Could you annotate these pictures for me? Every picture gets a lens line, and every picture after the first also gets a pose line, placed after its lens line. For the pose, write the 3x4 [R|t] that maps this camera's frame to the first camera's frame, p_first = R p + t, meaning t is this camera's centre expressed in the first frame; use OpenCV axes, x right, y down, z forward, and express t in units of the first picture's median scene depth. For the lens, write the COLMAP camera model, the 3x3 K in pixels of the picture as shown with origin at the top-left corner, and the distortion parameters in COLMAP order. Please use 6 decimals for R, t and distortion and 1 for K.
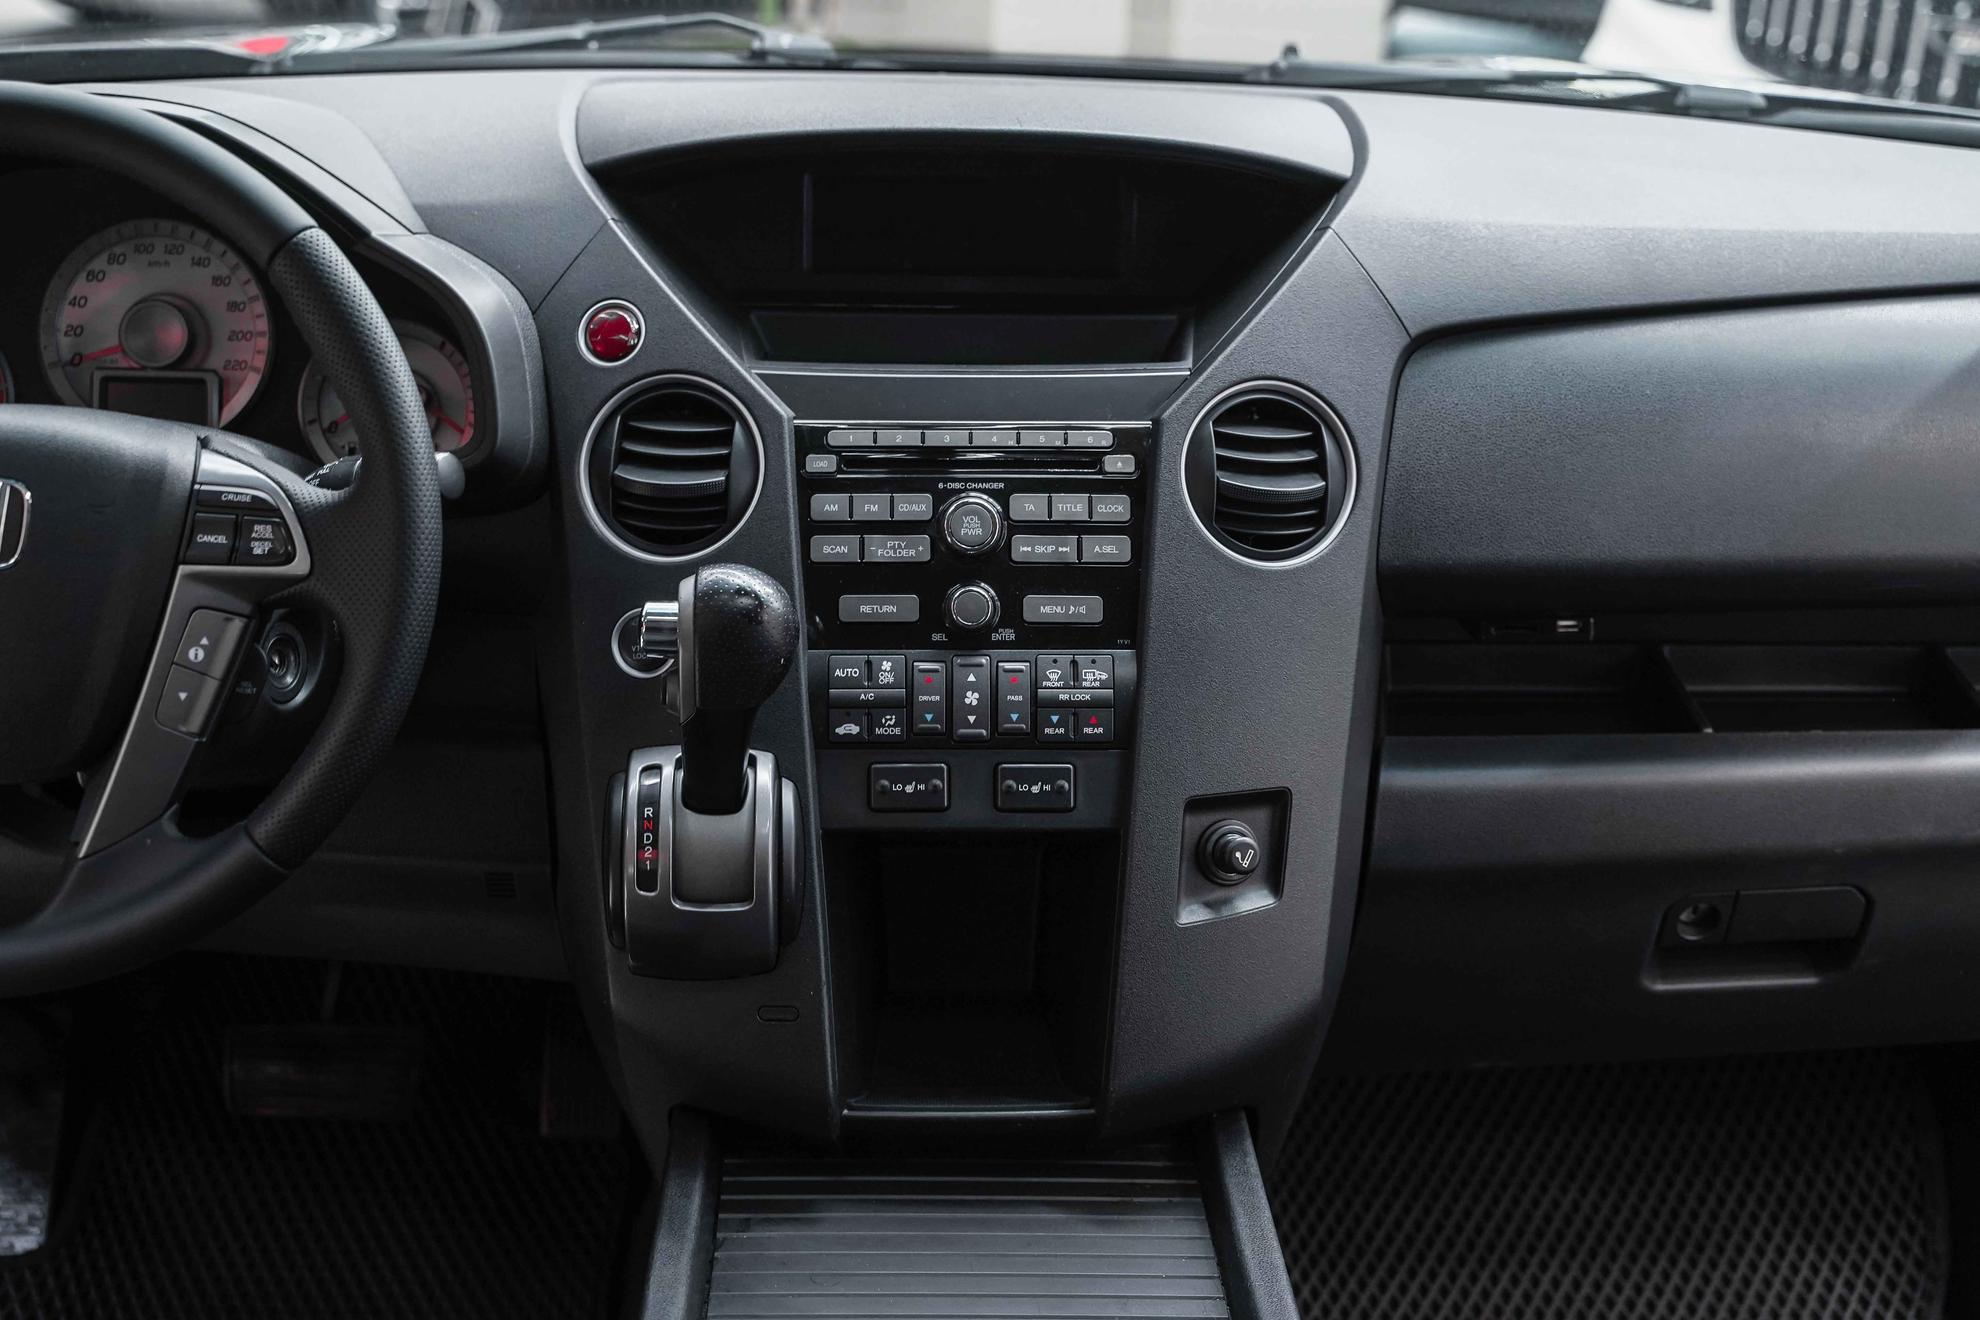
lens RADIAL K [[2510.8, 0, 982.9], [0, 2510.8, 661.8], [0, 0, 1]] dist [0.010484, 0.000000]
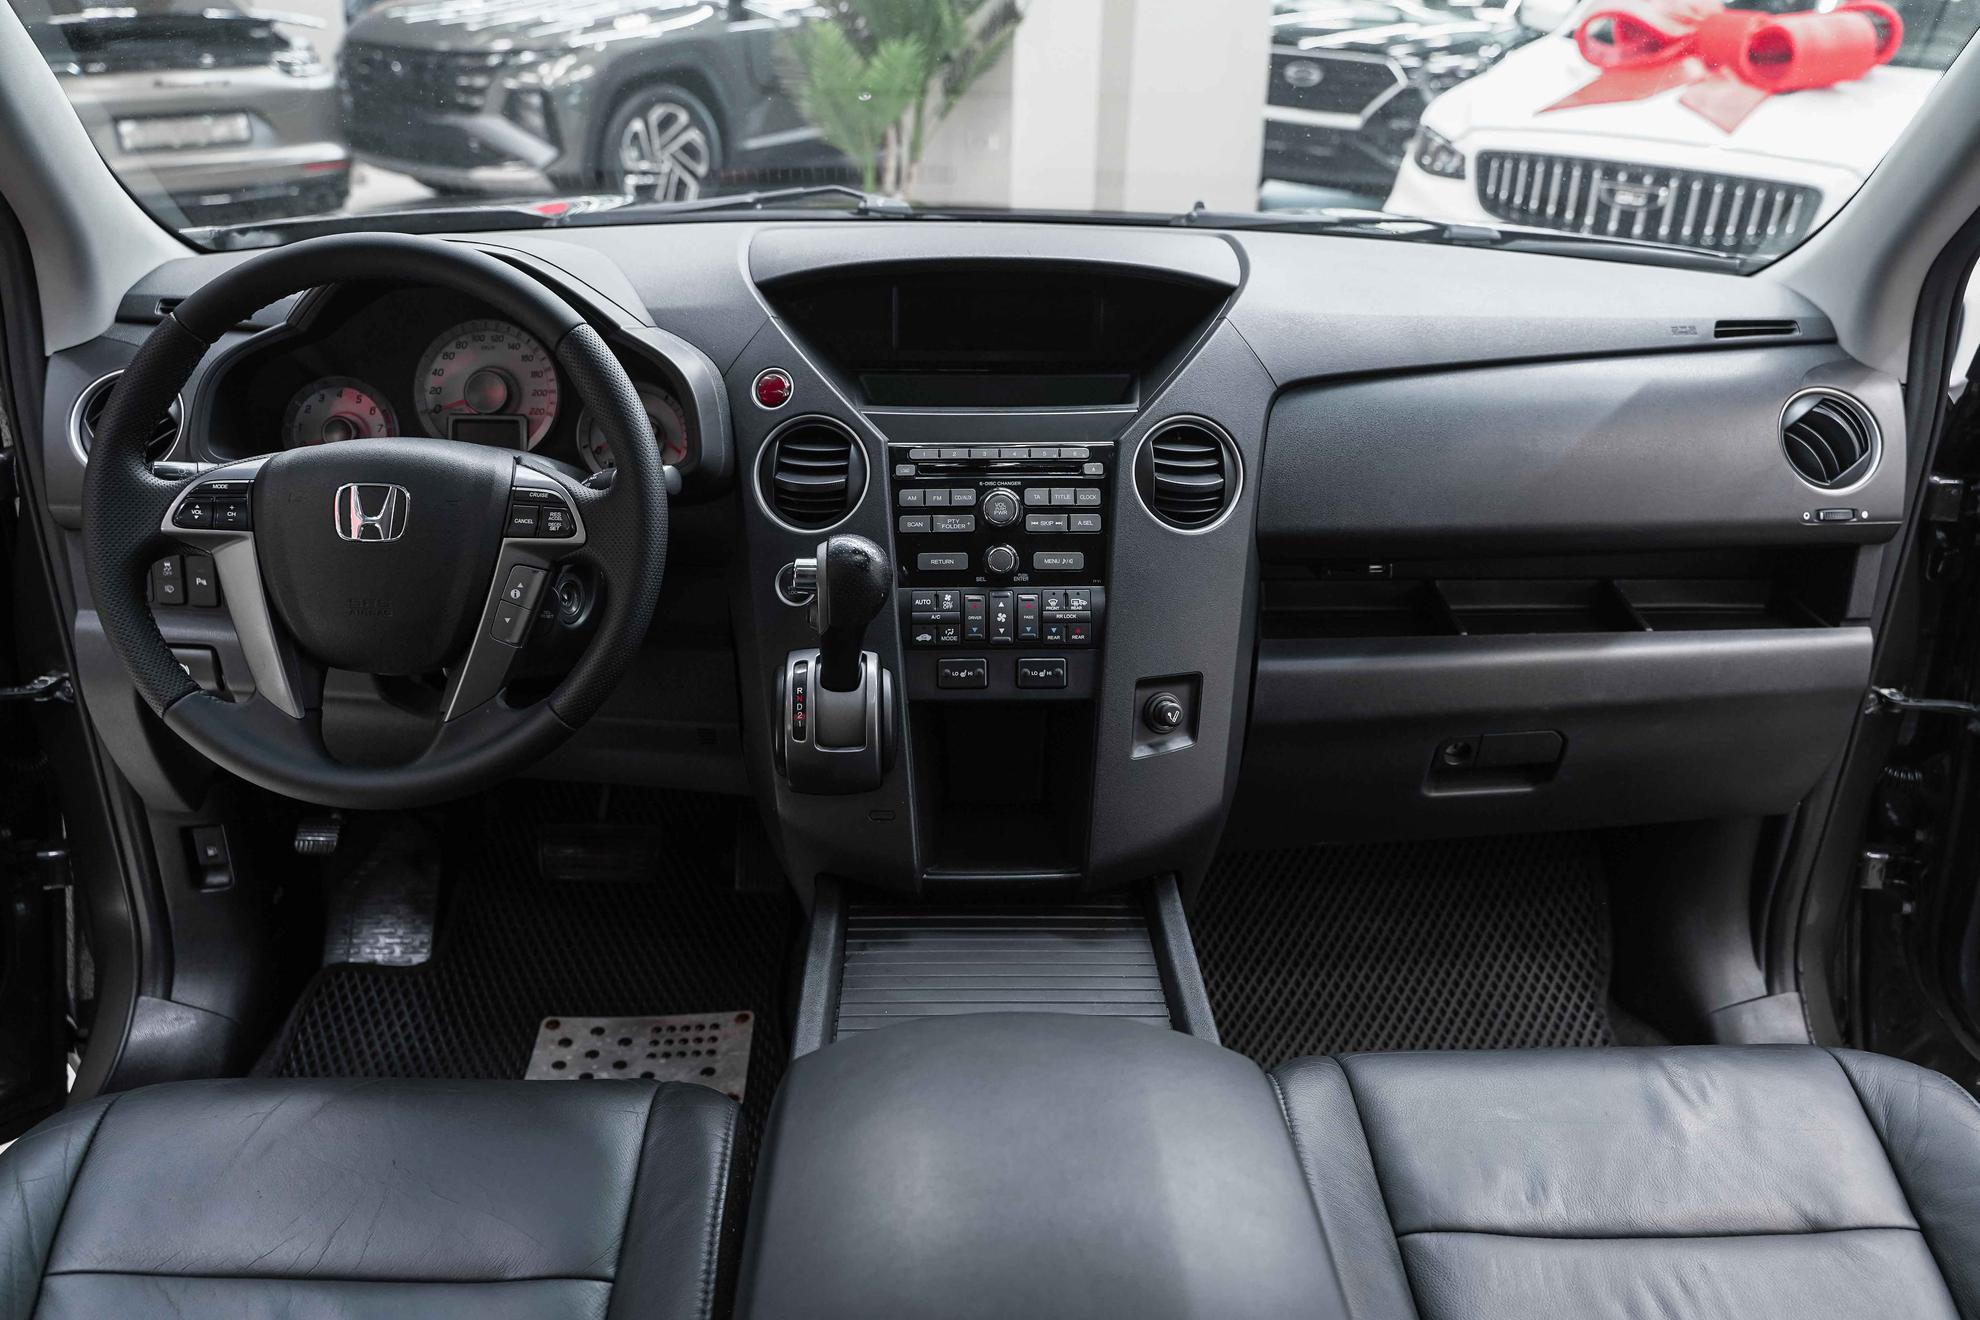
lens RADIAL K [[1563.0, 0, 992.9], [0, 1563.0, 649.9], [0, 0, 1]] dist [0.000082, -0.003225]
pose [[0.999930, -0.007628, -0.009036, -0.001080], [0.007953, 0.999302, 0.036490, -0.001042], [0.008752, -0.036560, 0.999293, 0.008794]]
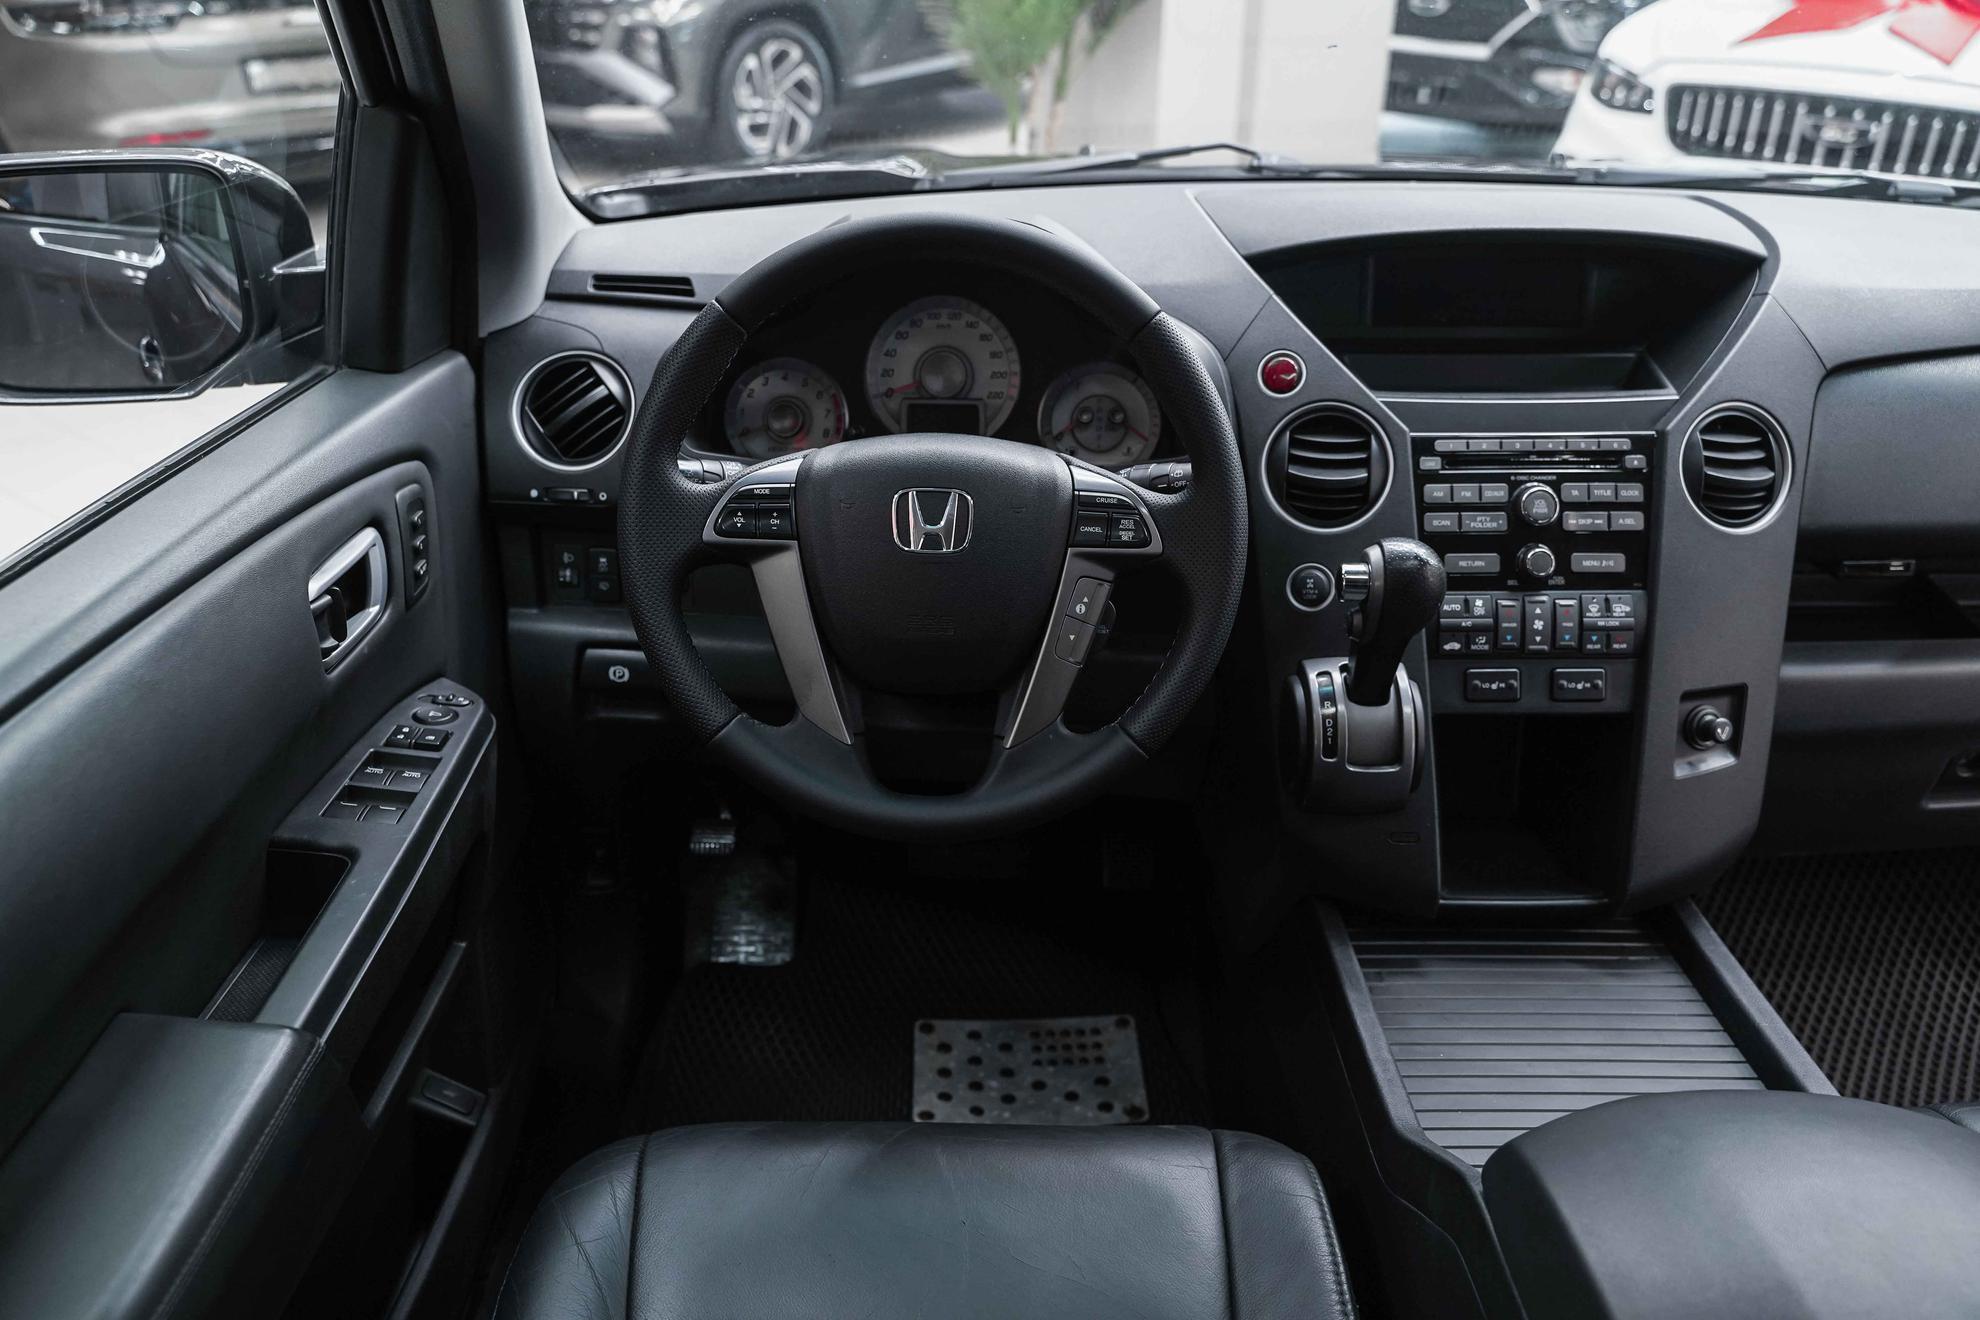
lens RADIAL K [[1563.0, 0, 1004.1], [0, 1563.0, 646.1], [0, 0, 1]] dist [0.000082, -0.003225]
pose [[0.999203, -0.003793, -0.039727, -0.271799], [0.006712, 0.997264, 0.073618, -0.040858], [0.039339, -0.073826, 0.996495, 0.076260]]
